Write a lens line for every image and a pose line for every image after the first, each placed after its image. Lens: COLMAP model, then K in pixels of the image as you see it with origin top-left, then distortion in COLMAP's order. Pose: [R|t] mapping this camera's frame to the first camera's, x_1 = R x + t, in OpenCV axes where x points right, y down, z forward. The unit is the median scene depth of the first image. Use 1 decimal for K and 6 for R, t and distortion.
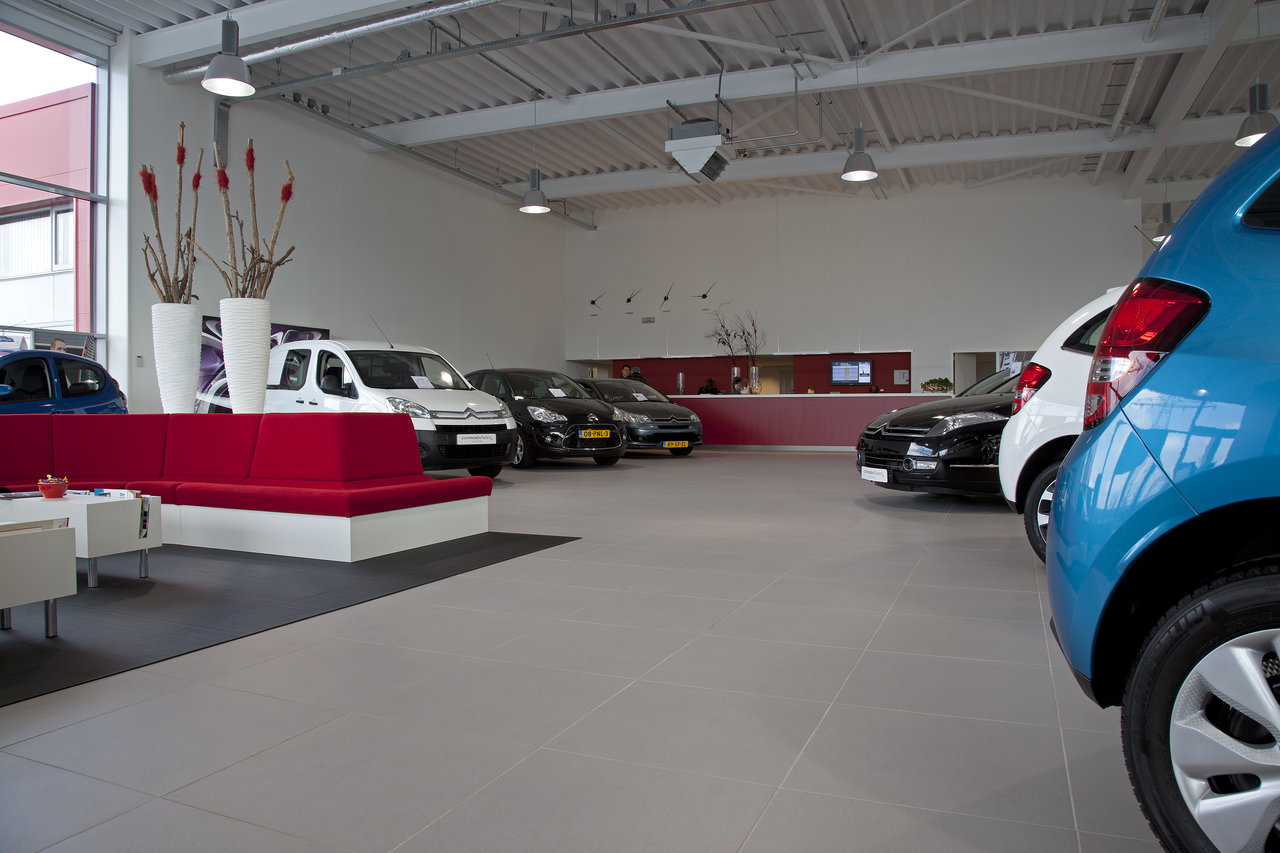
lens RADIAL K [[902.3, 0, 623.2], [0, 902.3, 406.6], [0, 0, 1]] dist [-0.148484, 0.109777]
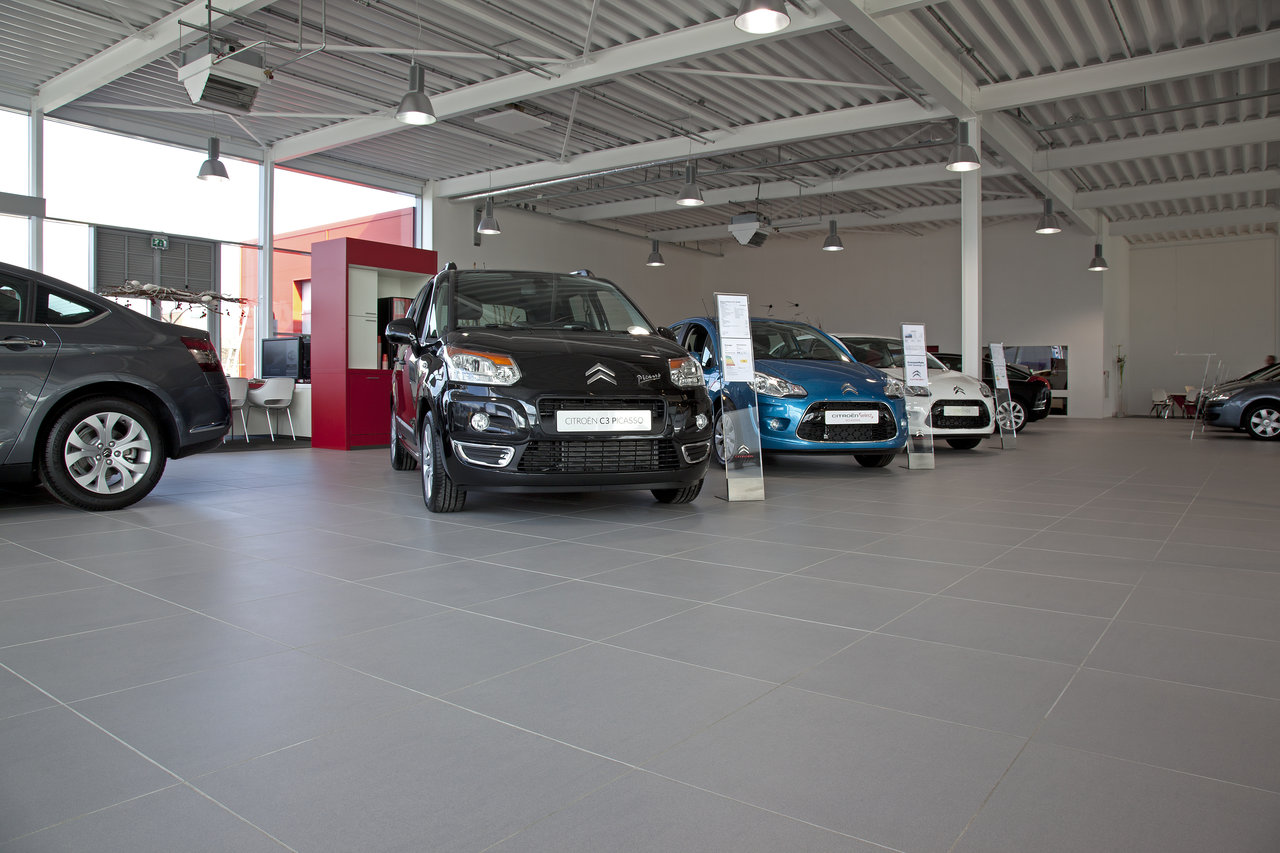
lens RADIAL K [[902.3, 0, 623.2], [0, 902.3, 406.6], [0, 0, 1]] dist [-0.148484, 0.109777]
pose [[0.973041, 0.016703, -0.230028, 0.232638], [-0.011301, 0.999629, 0.024781, 0.005860], [0.230356, -0.021513, 0.972869, -0.653275]]
